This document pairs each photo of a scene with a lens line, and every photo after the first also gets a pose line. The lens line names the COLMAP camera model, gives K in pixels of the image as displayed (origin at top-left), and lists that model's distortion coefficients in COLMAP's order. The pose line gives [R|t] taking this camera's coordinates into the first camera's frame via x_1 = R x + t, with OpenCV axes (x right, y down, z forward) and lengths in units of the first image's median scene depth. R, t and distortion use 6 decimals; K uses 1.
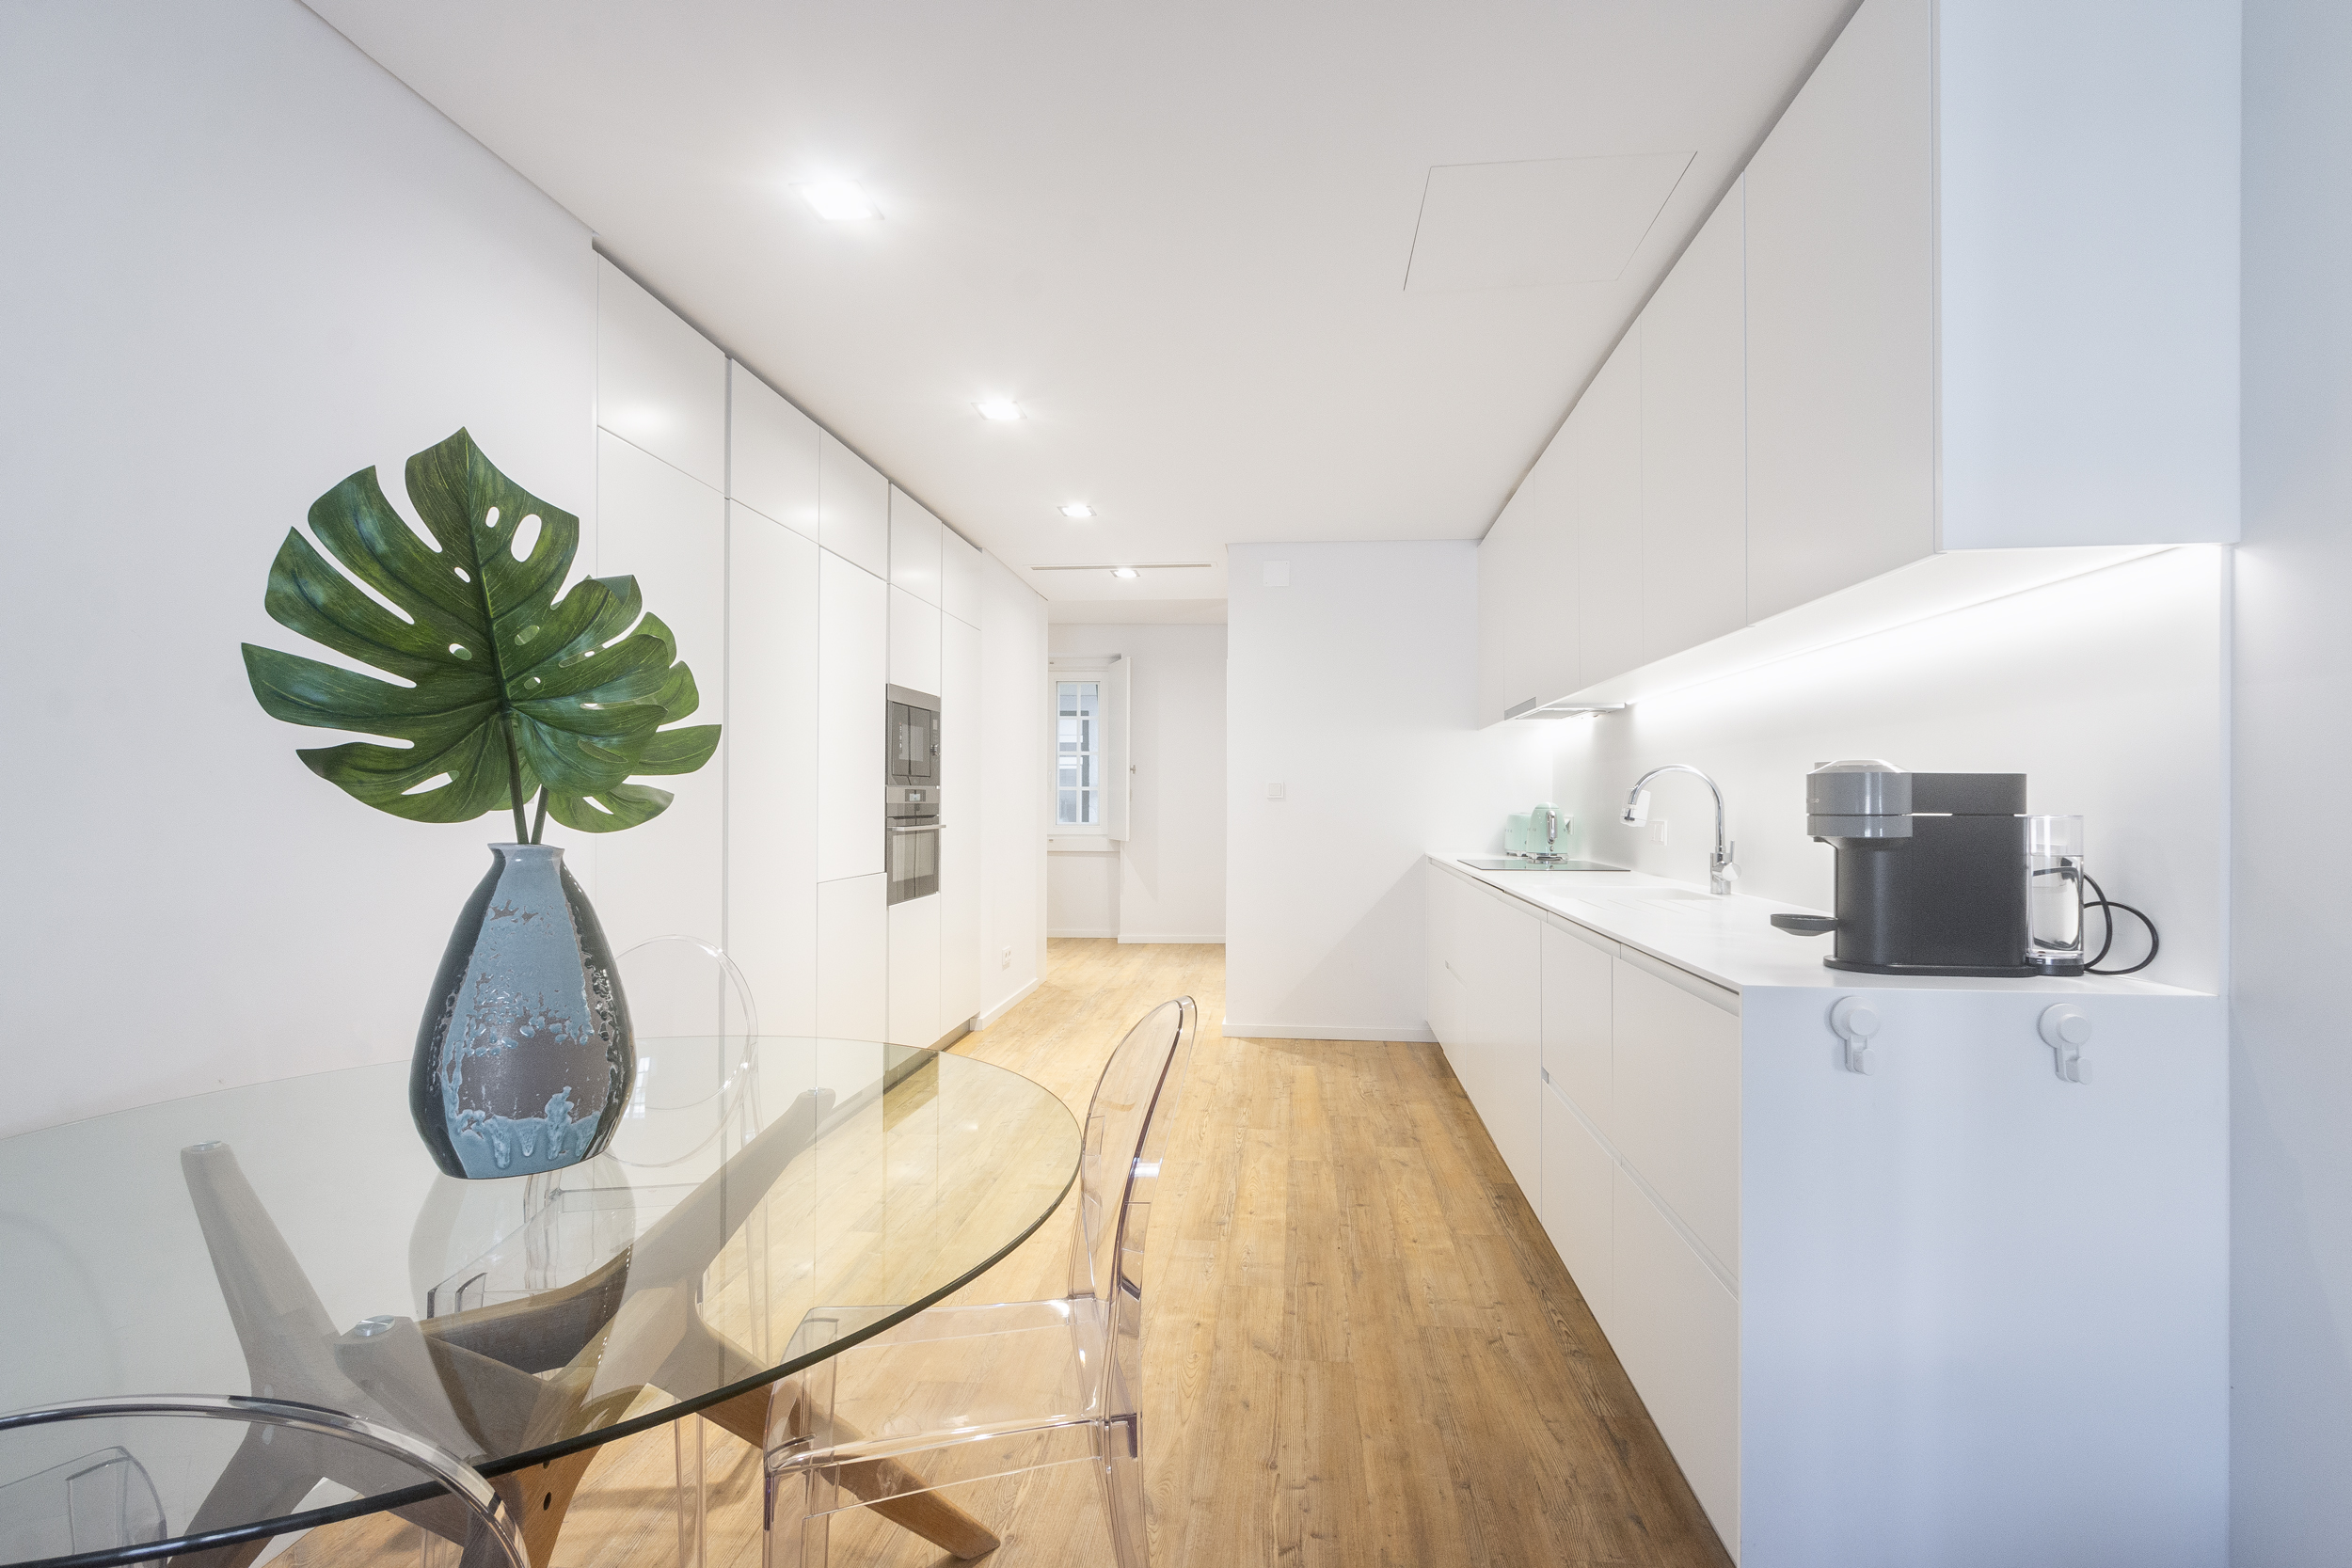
lens RADIAL K [[1066.2, 0, 1185.9], [0, 1066.2, 793.5], [0, 0, 1]] dist [0.005767, -0.001202]
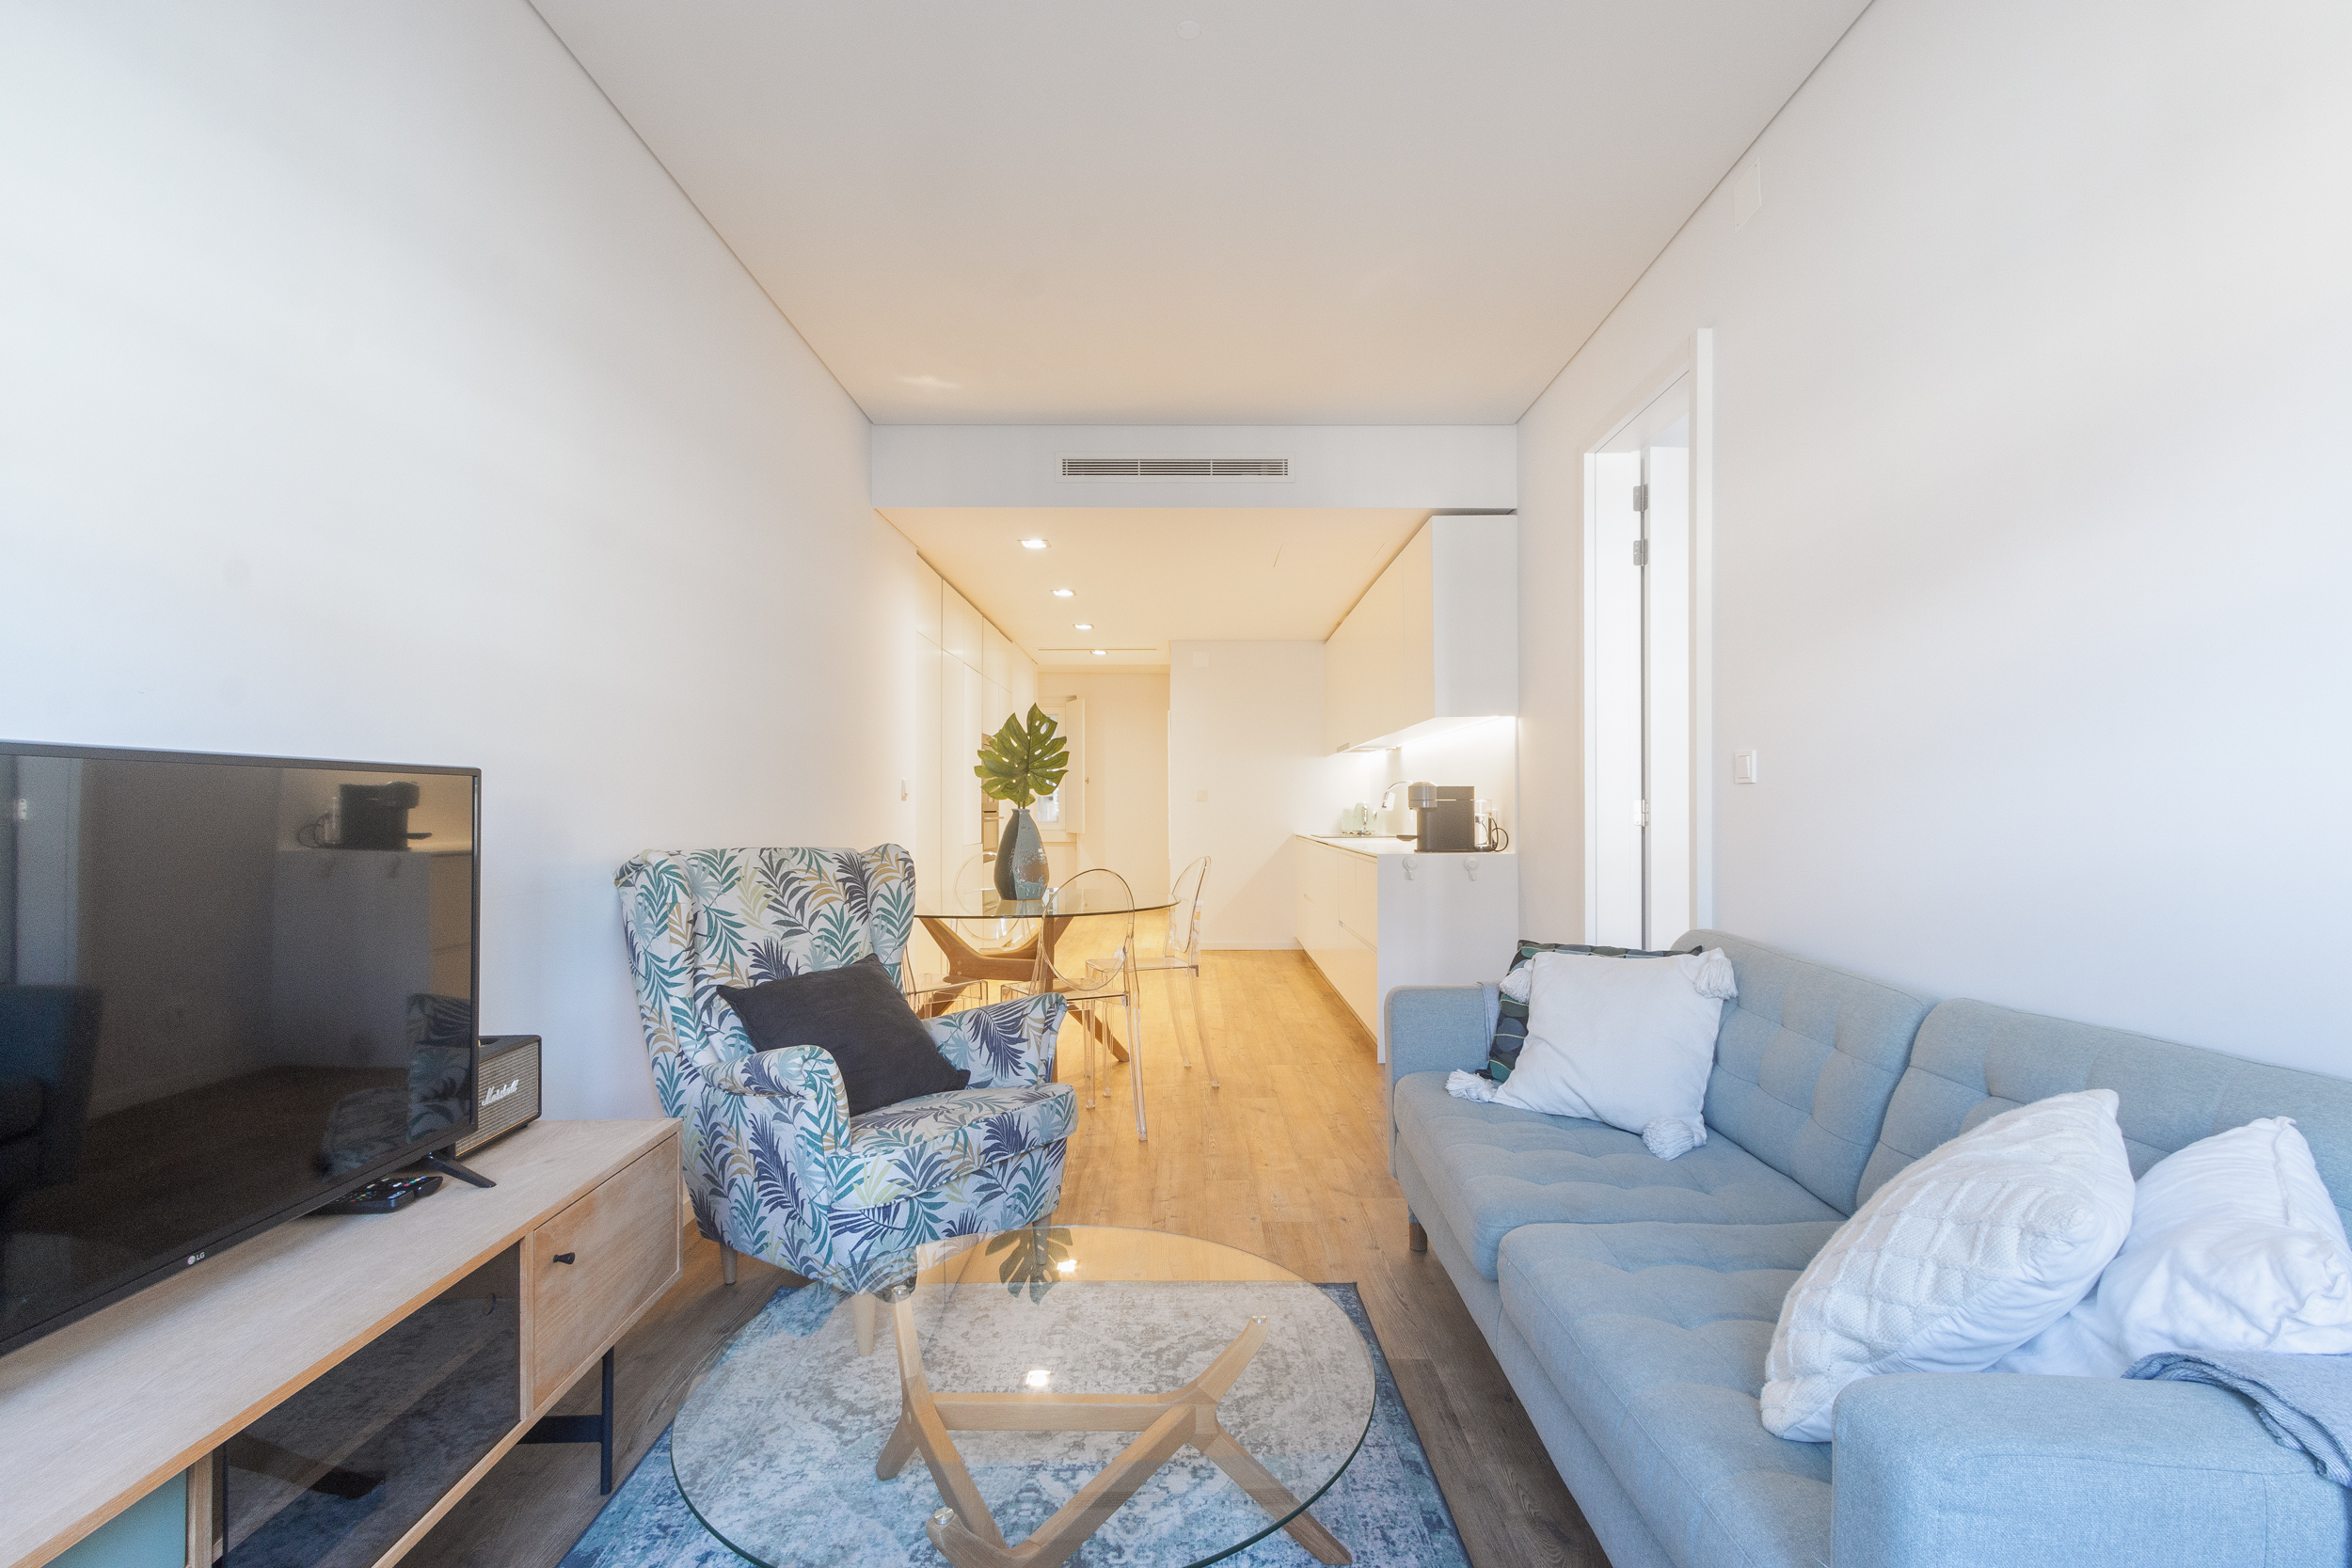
lens RADIAL K [[1066.2, 0, 1179.0], [0, 1066.2, 791.6], [0, 0, 1]] dist [0.005767, -0.001202]
pose [[0.995274, -0.007124, 0.096840, -0.106905], [0.007944, 0.999936, -0.008083, 0.004950], [-0.096776, 0.008814, 0.995267, -0.603034]]
